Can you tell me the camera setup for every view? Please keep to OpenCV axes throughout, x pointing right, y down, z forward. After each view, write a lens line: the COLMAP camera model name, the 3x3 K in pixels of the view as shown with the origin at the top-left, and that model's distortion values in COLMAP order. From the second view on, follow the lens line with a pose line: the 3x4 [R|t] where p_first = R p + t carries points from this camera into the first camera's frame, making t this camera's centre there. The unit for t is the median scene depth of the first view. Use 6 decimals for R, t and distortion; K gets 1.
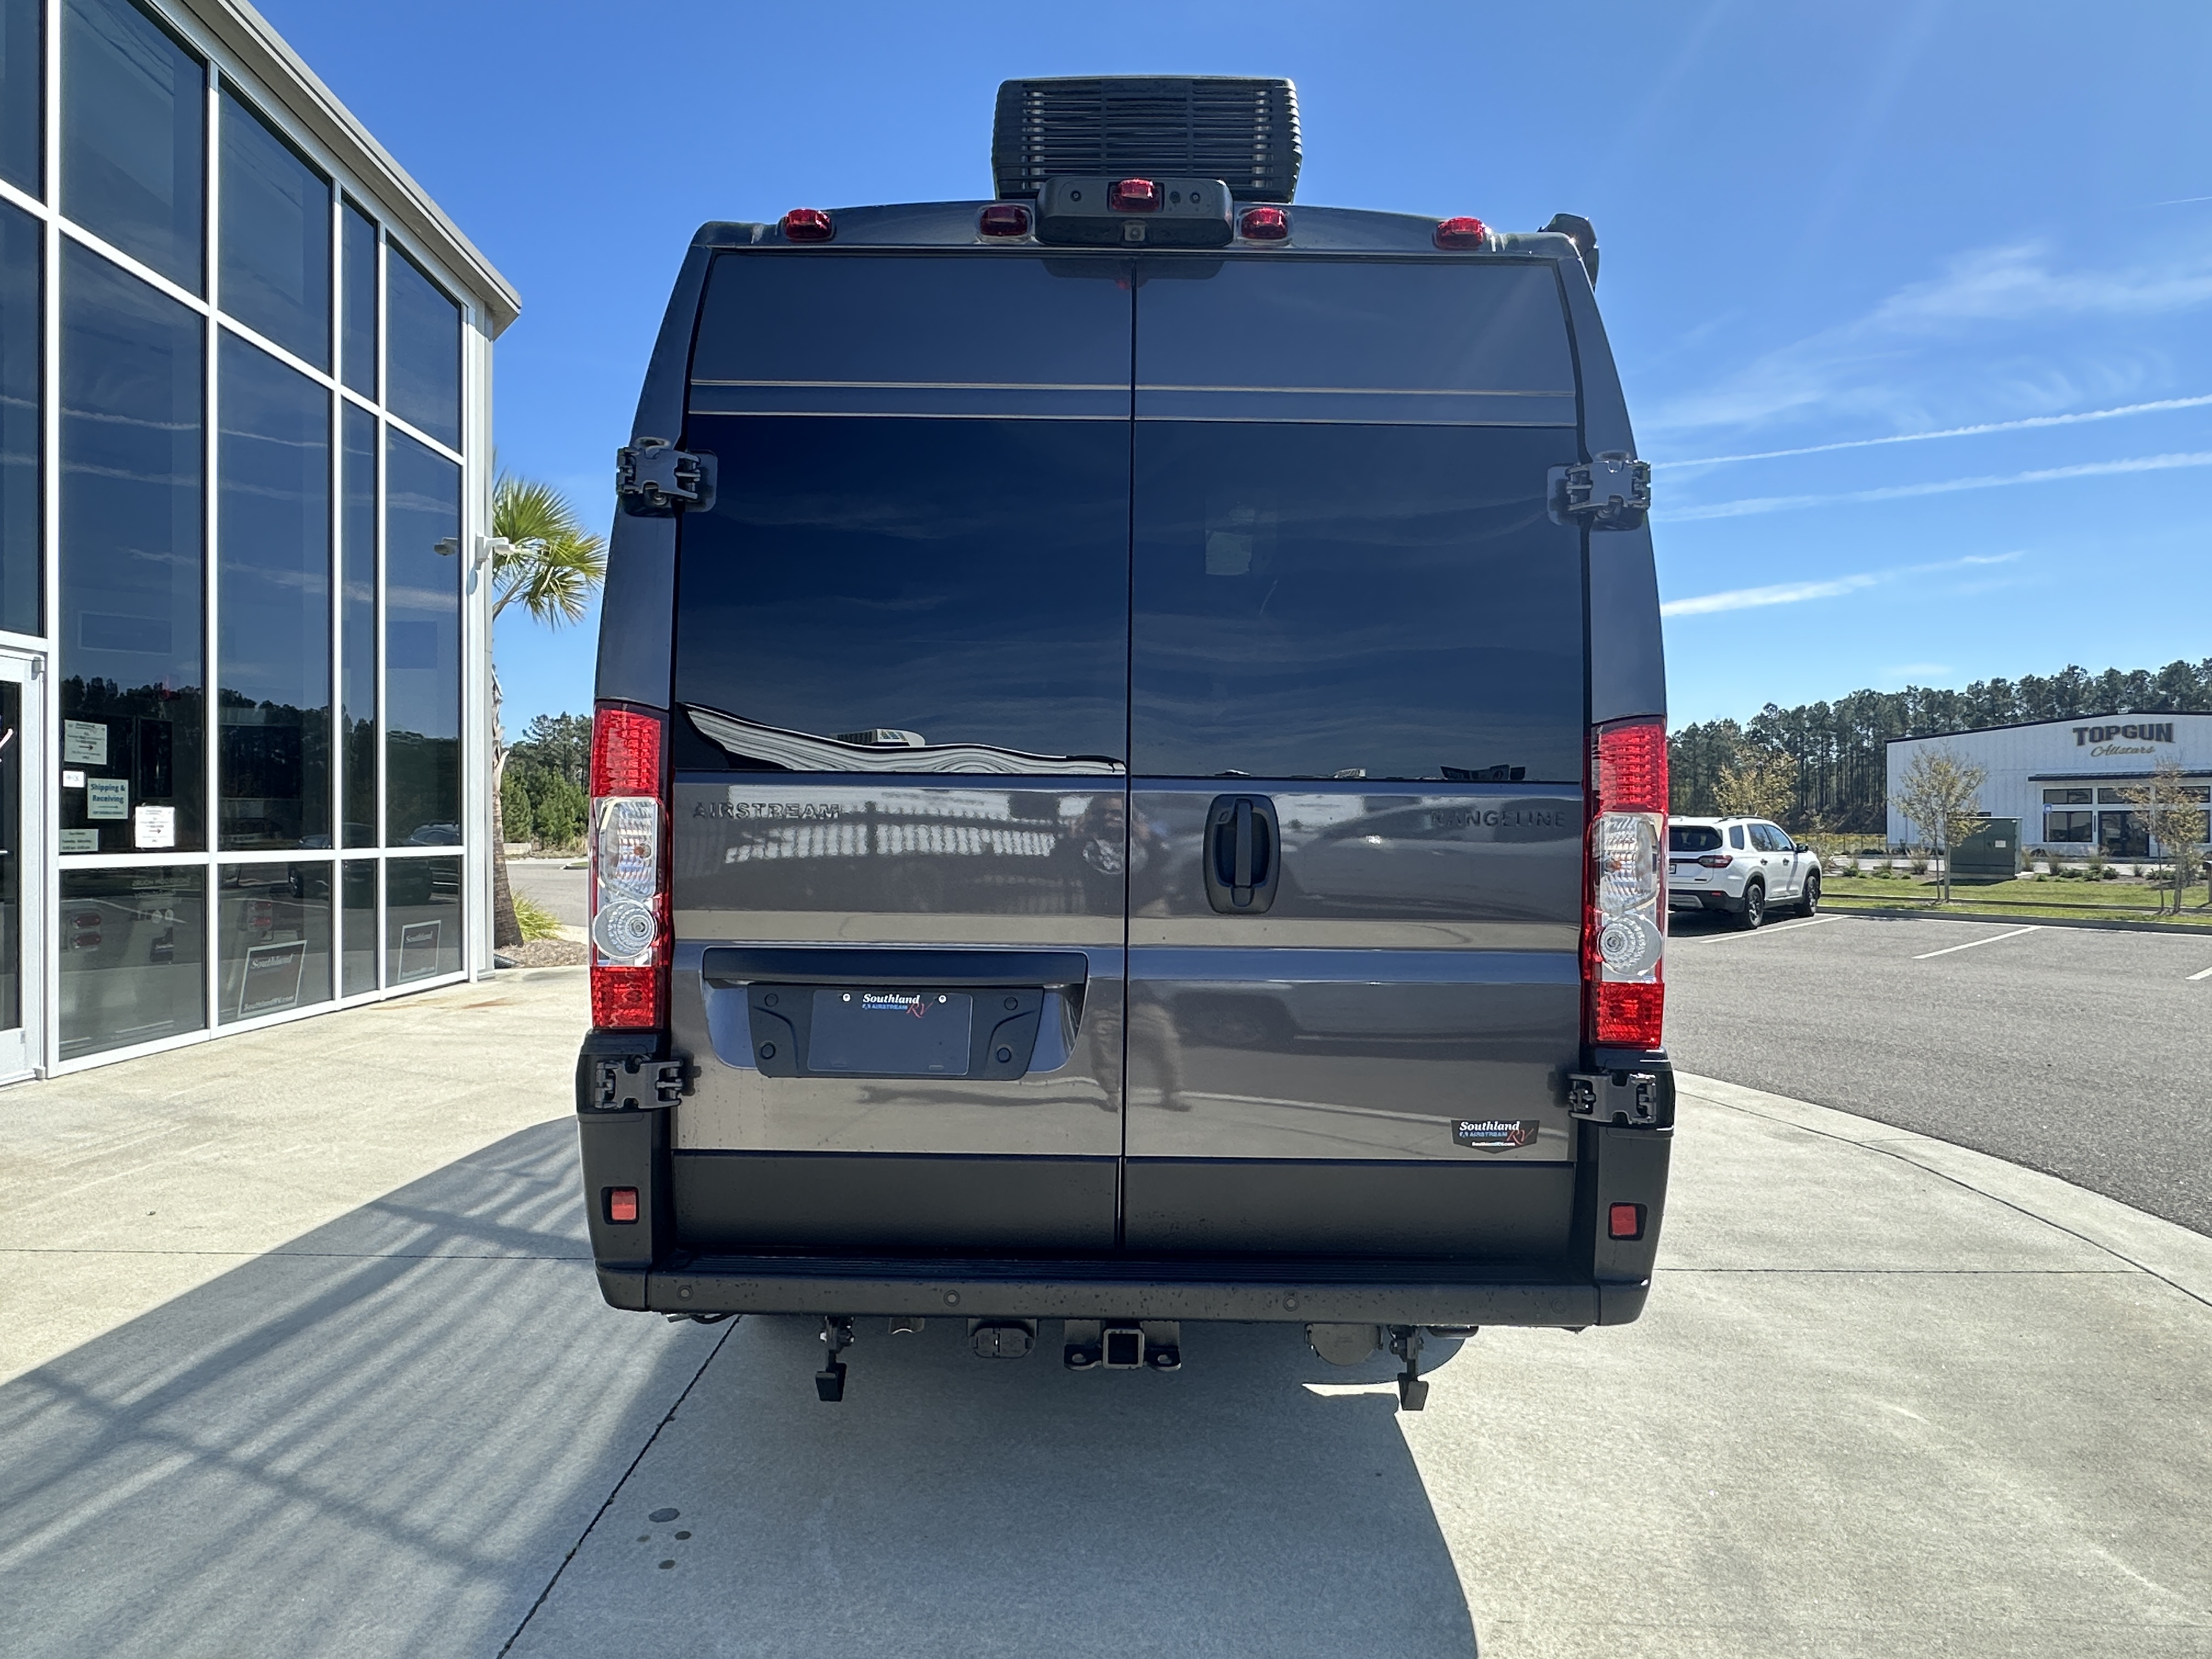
lens RADIAL K [[1257.7, 0, 1102.2], [0, 1257.7, 833.7], [0, 0, 1]] dist [-0.007201, 0.004884]
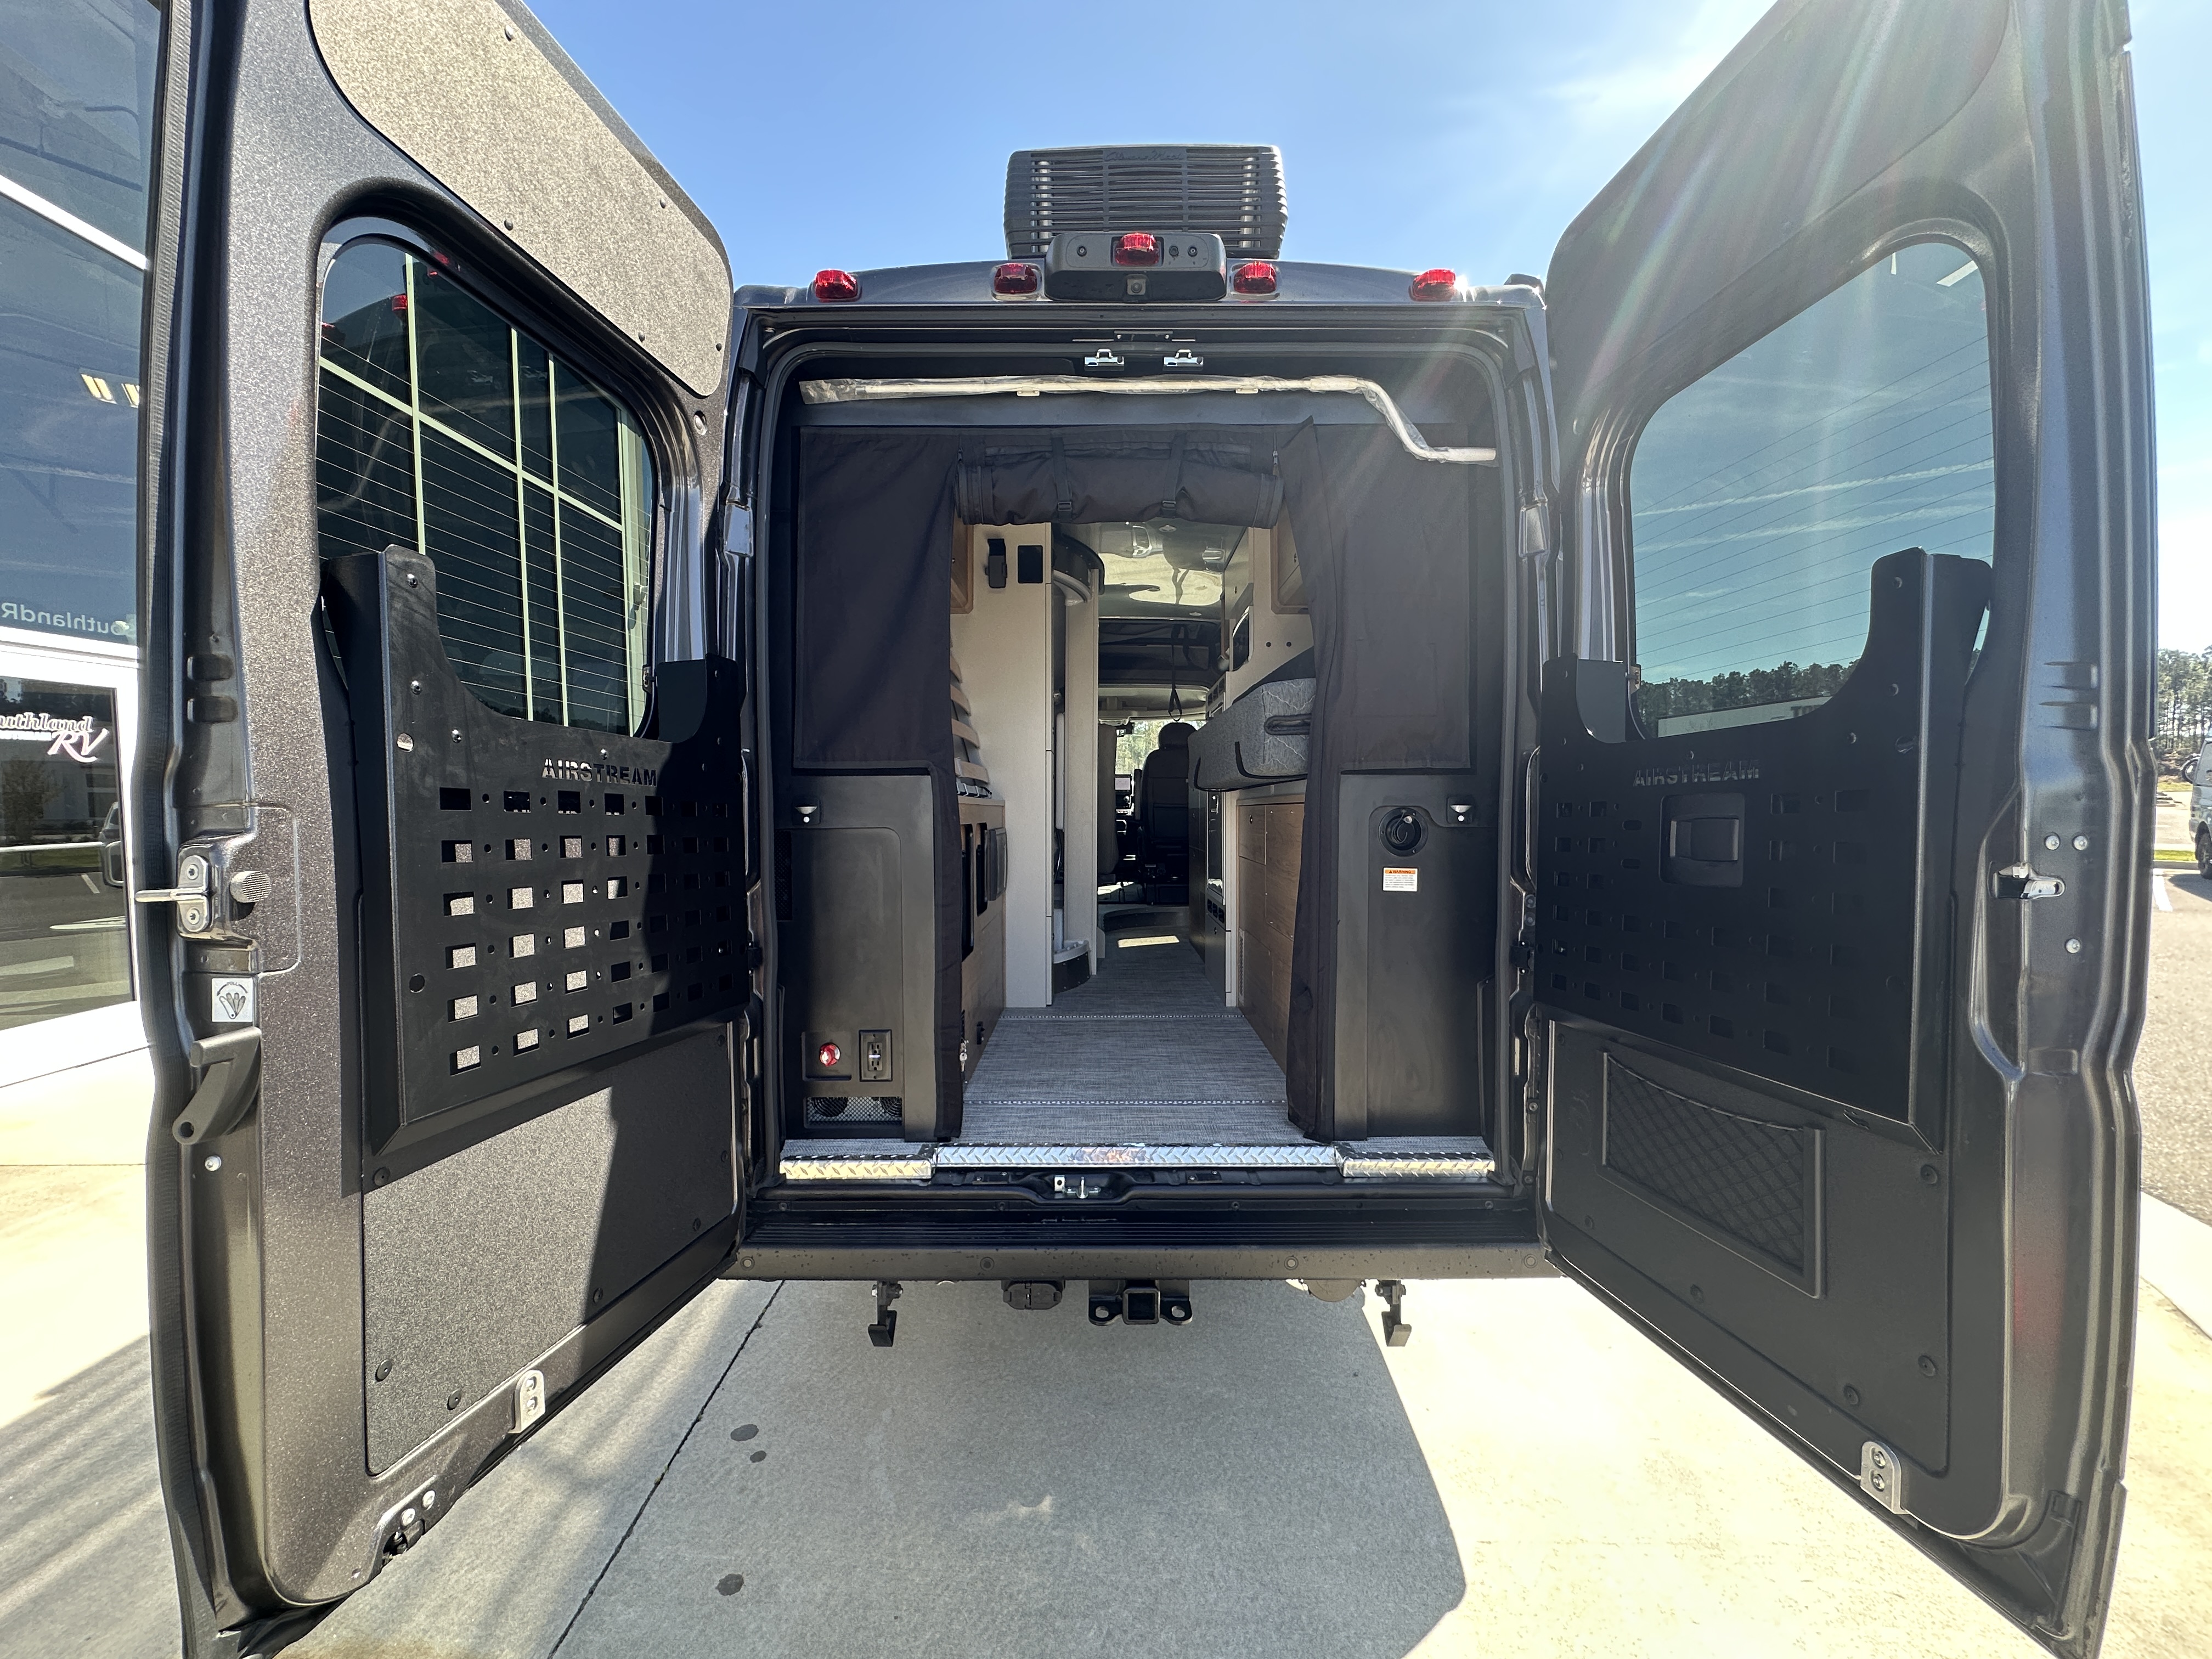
lens RADIAL K [[886.2, 0, 1104.4], [0, 886.2, 832.1], [0, 0, 1]] dist [-0.003591, 0.000128]
pose [[0.999878, -0.015443, 0.002441, -0.010523], [0.015315, 0.998836, 0.045740, -0.042604], [-0.003145, -0.045697, 0.998950, 0.209143]]
